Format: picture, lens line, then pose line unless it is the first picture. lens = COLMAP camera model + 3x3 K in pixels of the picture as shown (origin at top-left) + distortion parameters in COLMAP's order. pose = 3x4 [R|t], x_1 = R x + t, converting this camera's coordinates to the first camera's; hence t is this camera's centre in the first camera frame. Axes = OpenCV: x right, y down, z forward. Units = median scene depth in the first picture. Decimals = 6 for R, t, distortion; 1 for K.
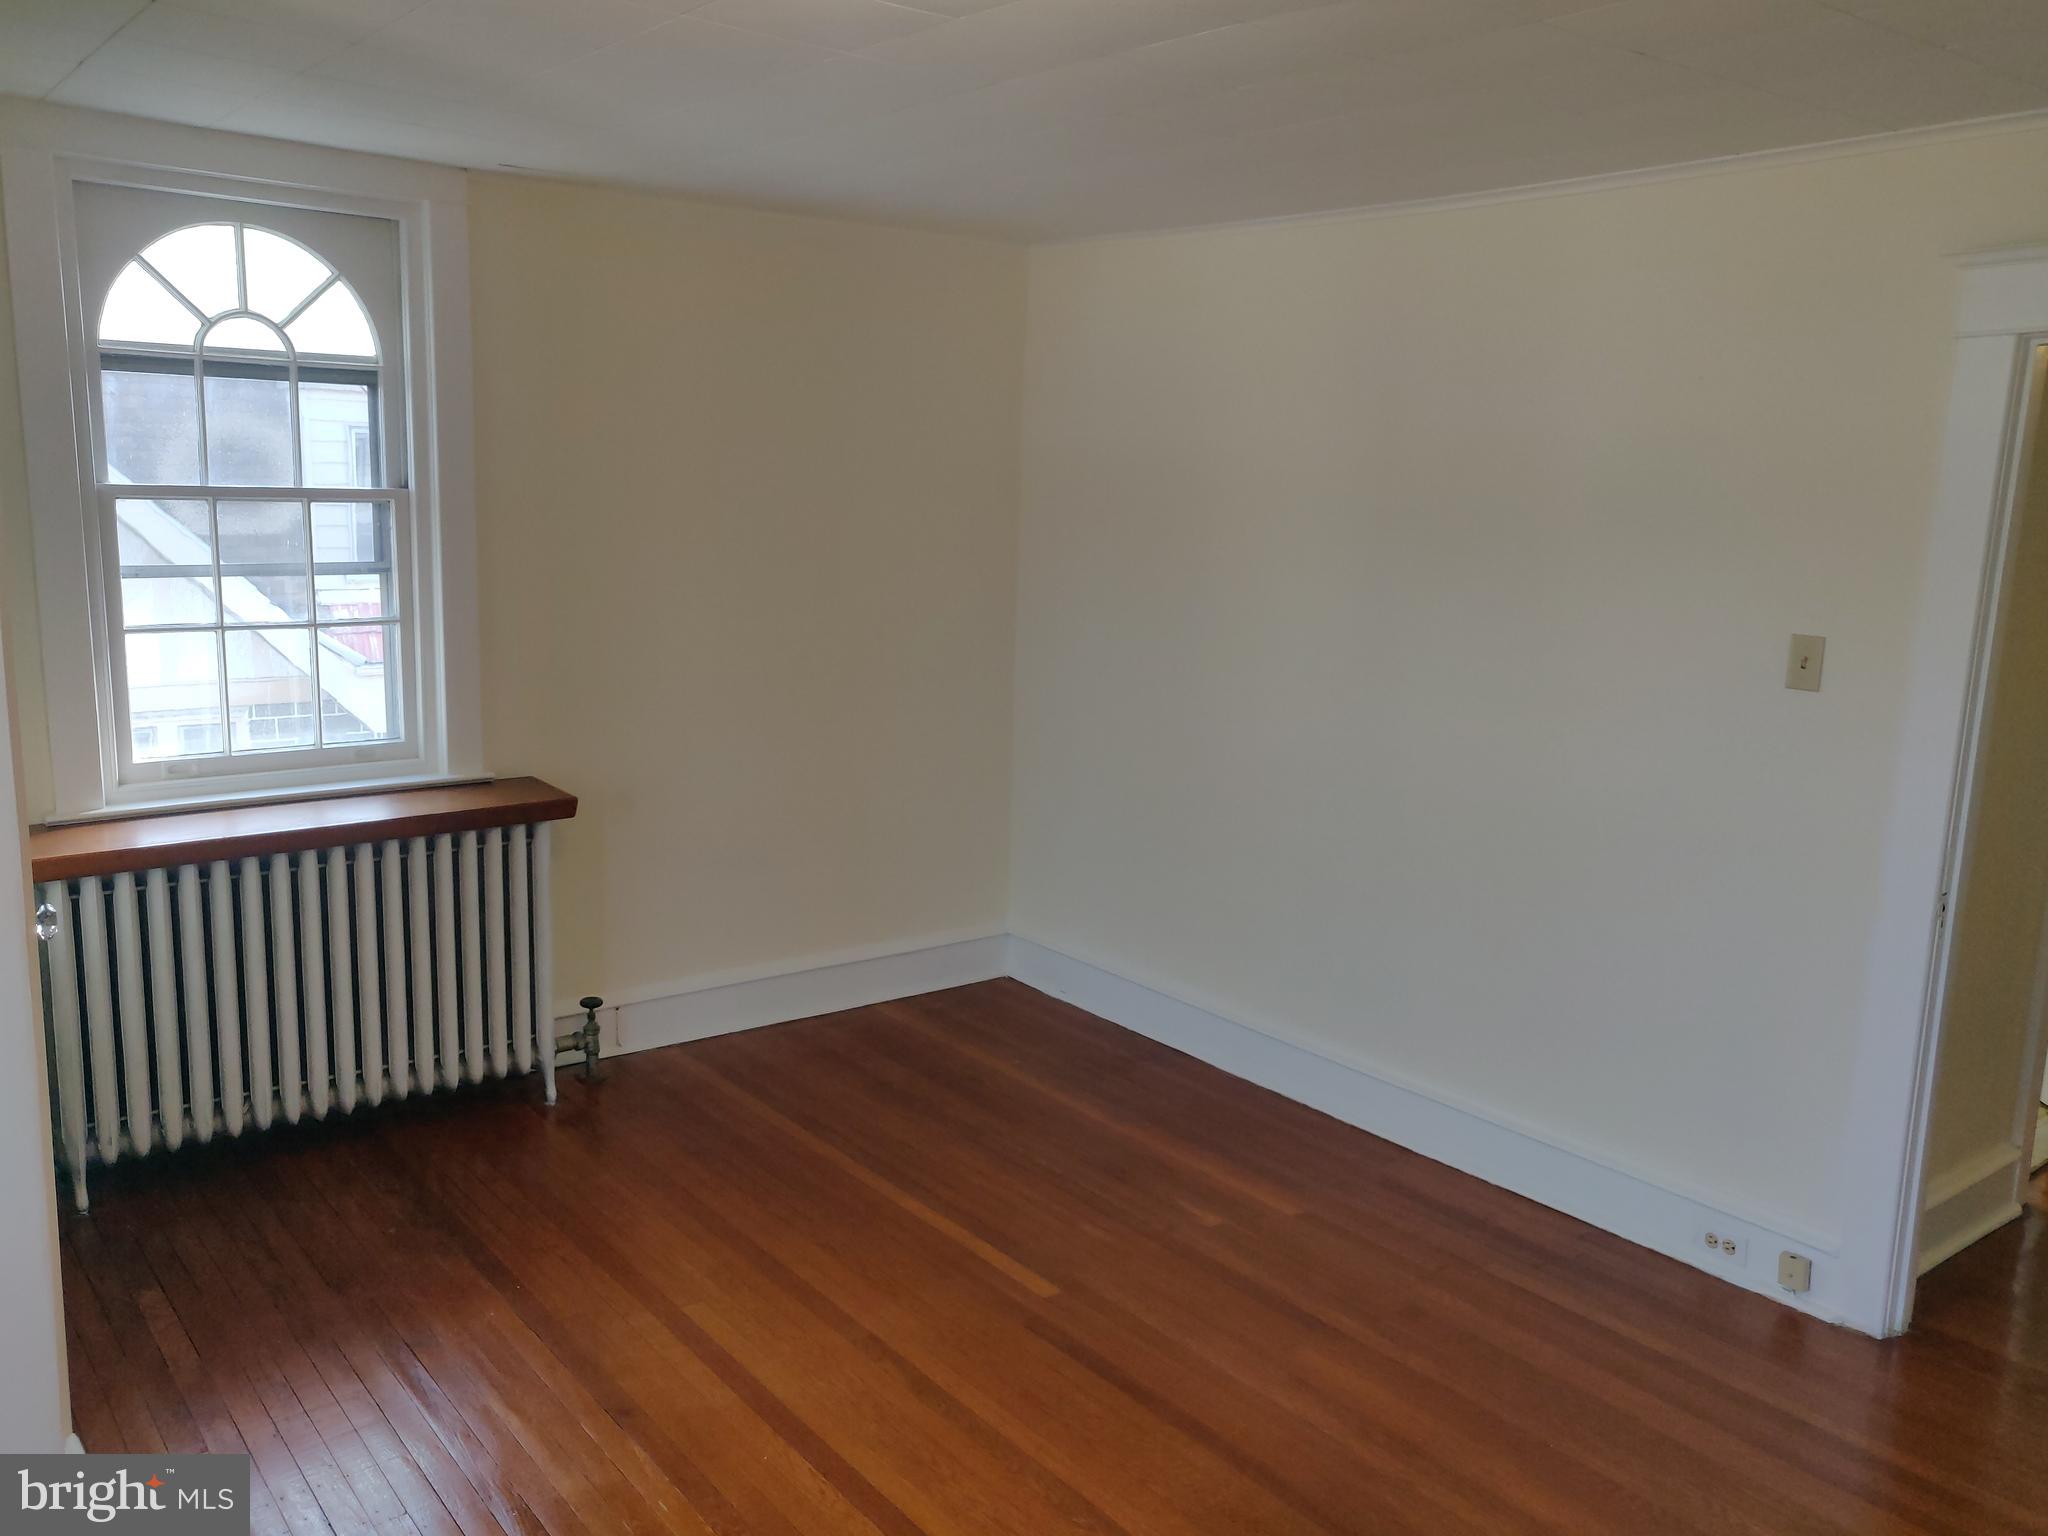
lens RADIAL K [[1610.9, 0, 1034.4], [0, 1610.9, 752.2], [0, 0, 1]] dist [-0.051165, 0.118637]
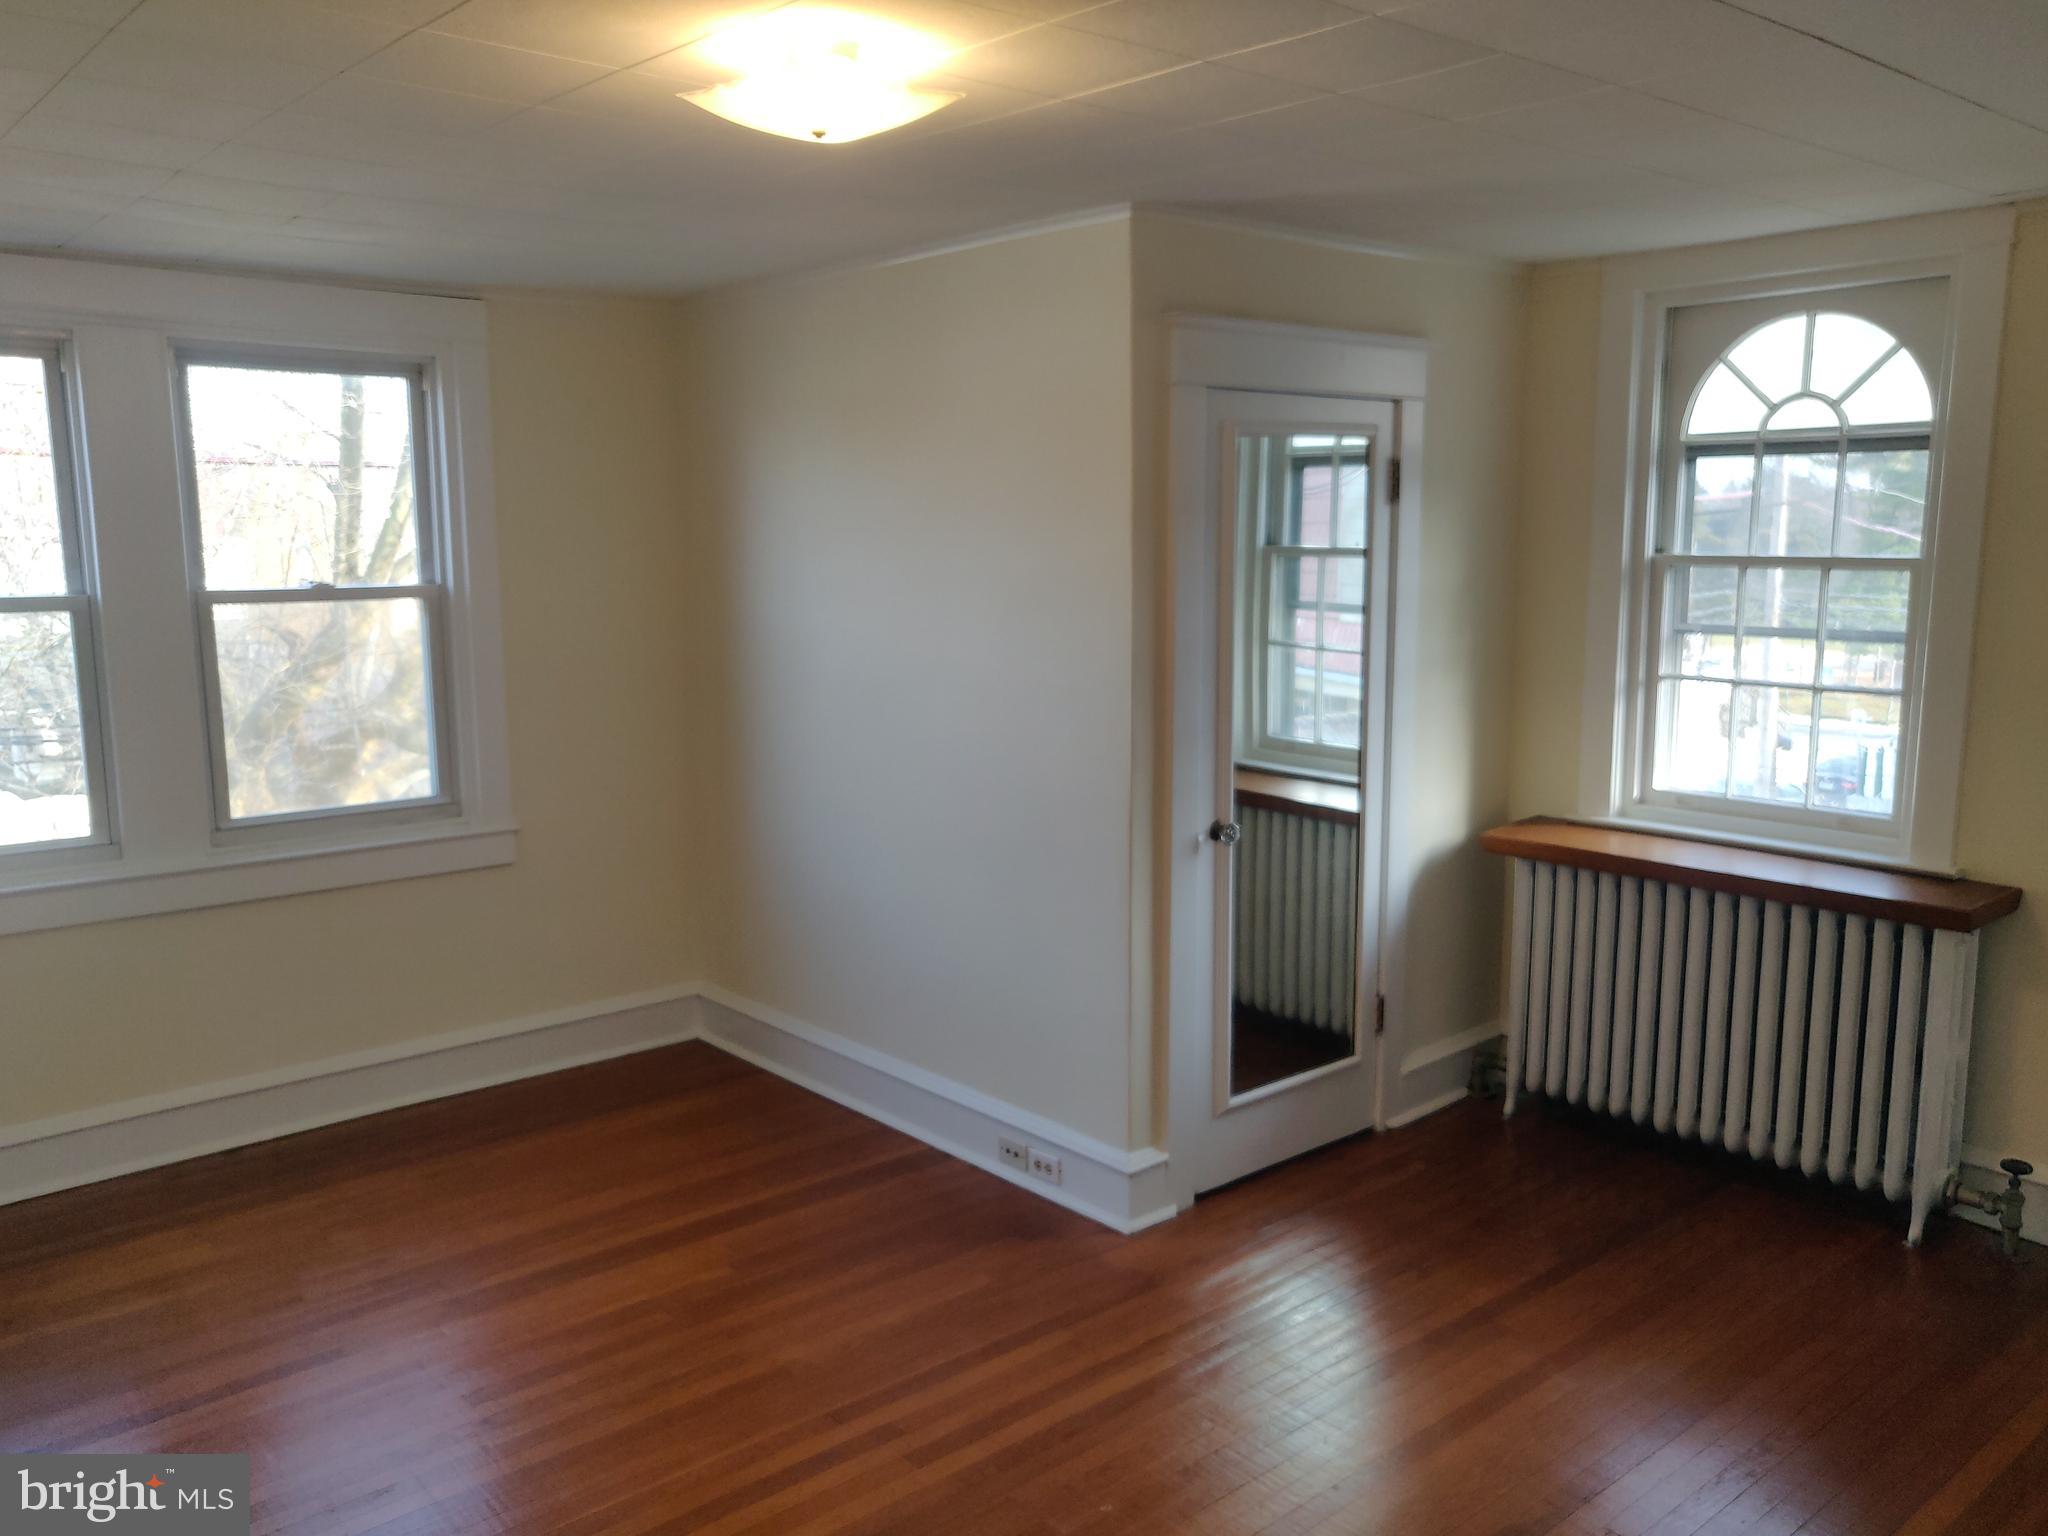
lens RADIAL K [[1610.9, 0, 1034.4], [0, 1610.9, 752.2], [0, 0, 1]] dist [-0.051165, 0.118637]
pose [[0.050820, 0.112110, -0.992395, 0.565857], [-0.173030, 0.979641, 0.101809, -0.058223], [0.983605, 0.166540, 0.069184, 0.451714]]
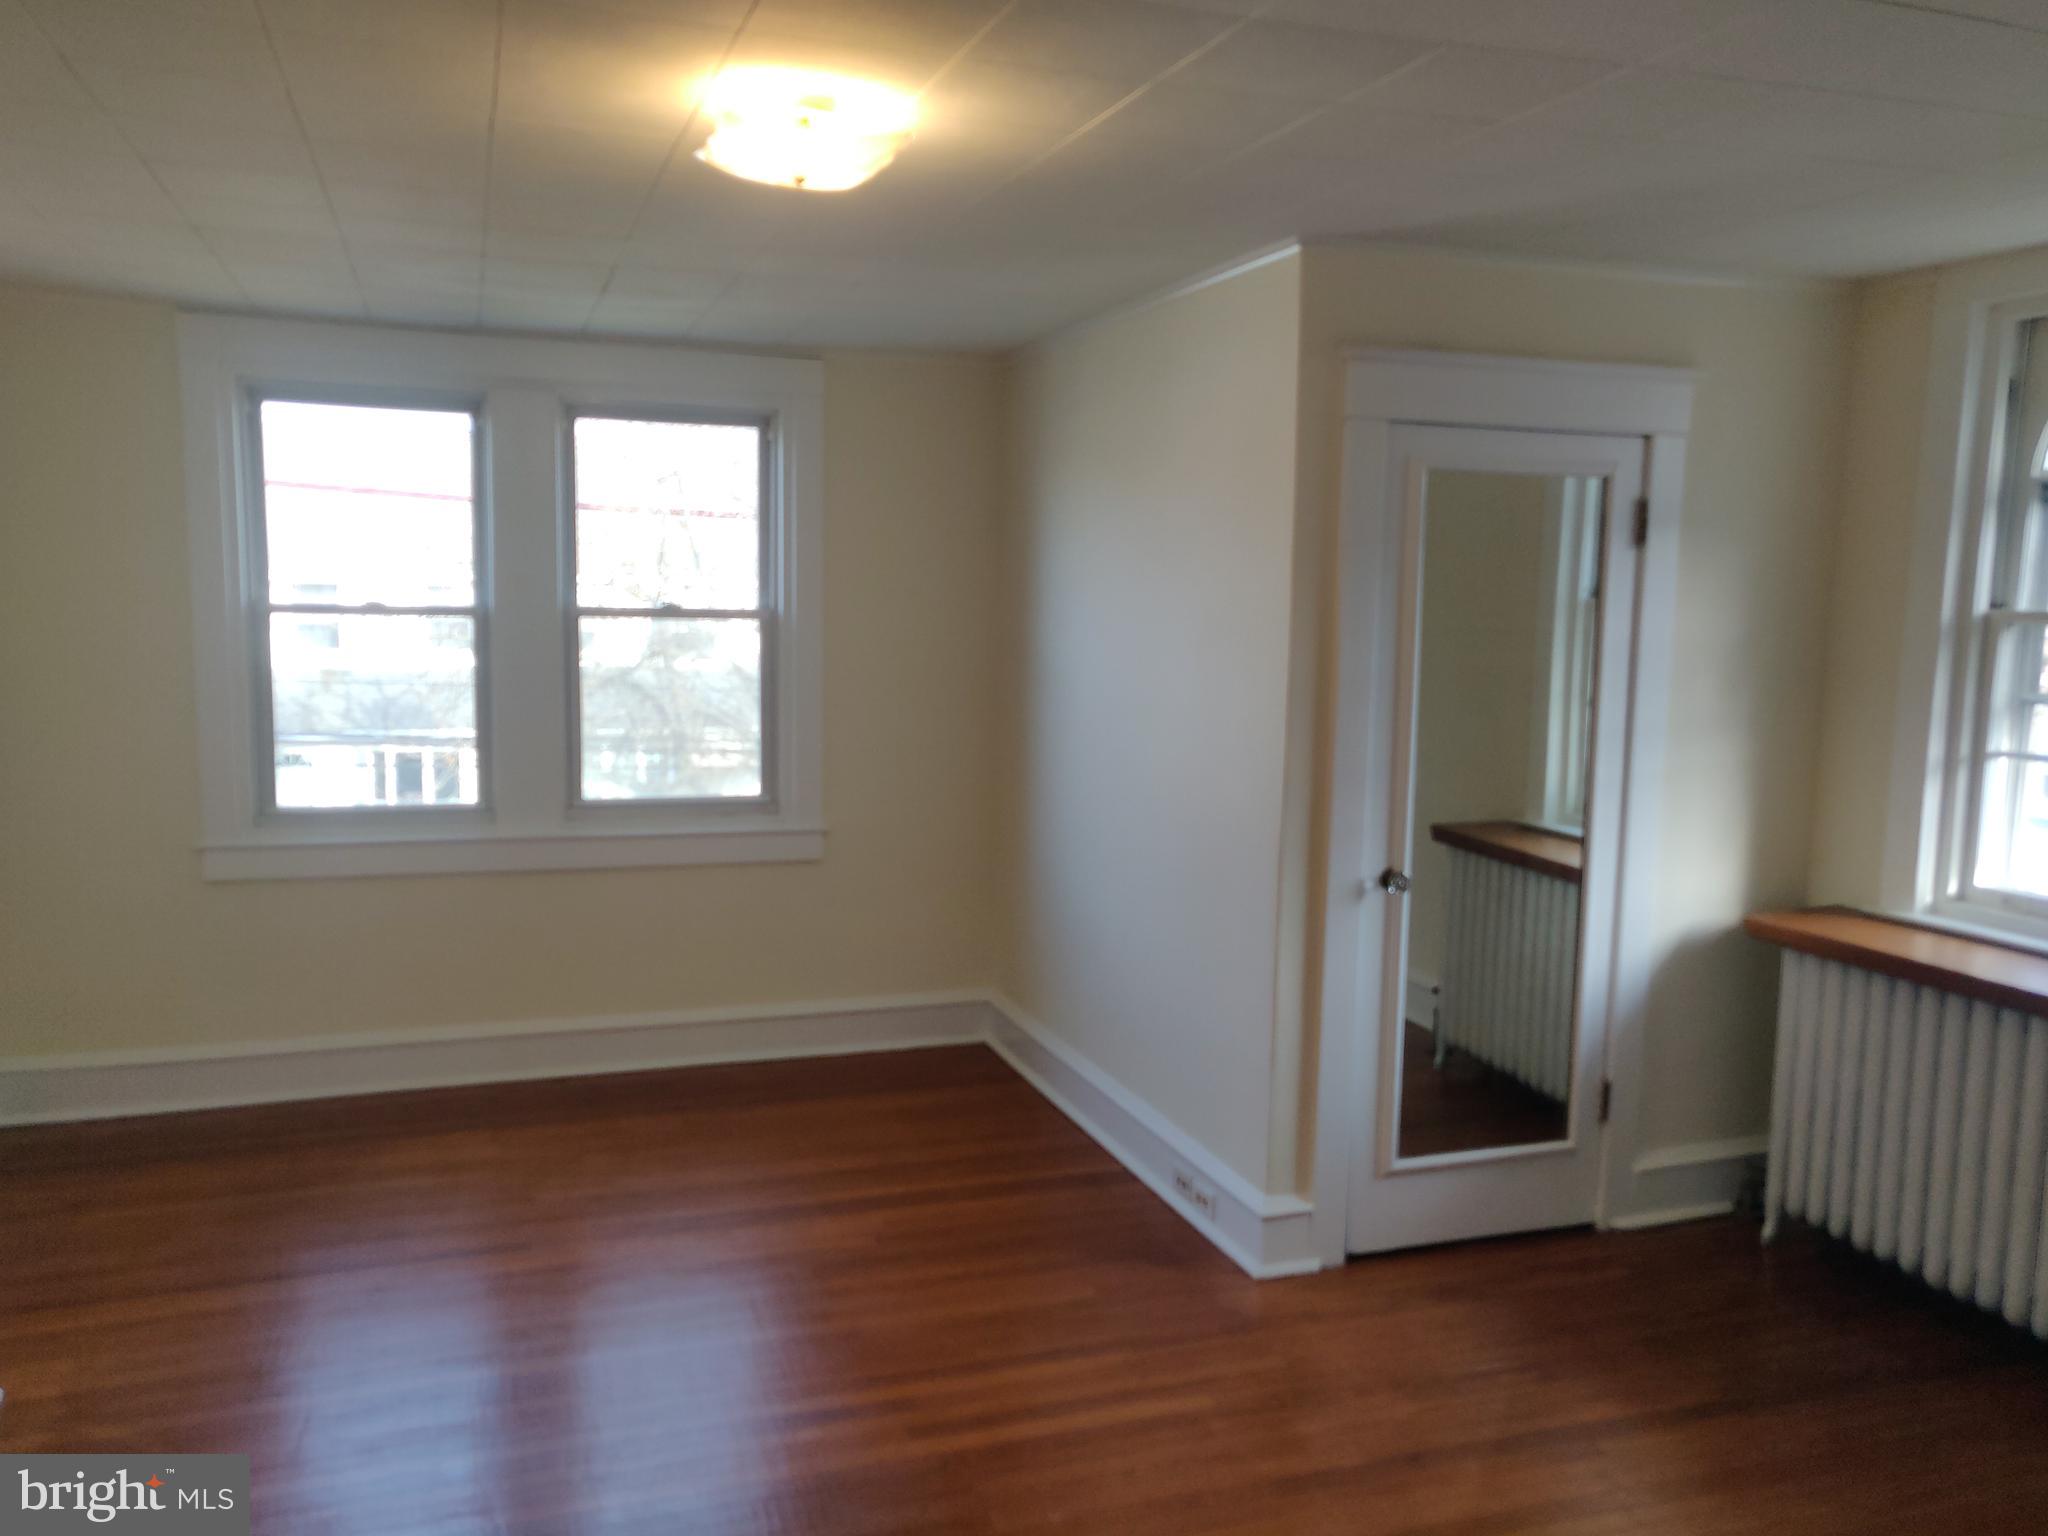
lens RADIAL K [[1574.9, 0, 1008.2], [0, 1574.9, 761.3], [0, 0, 1]] dist [-0.006709, 0.063707]
pose [[-0.321469, 0.072217, -0.944162, 0.548829], [-0.197635, 0.970011, 0.141485, -0.085497], [0.926066, 0.232083, -0.297556, 0.693526]]
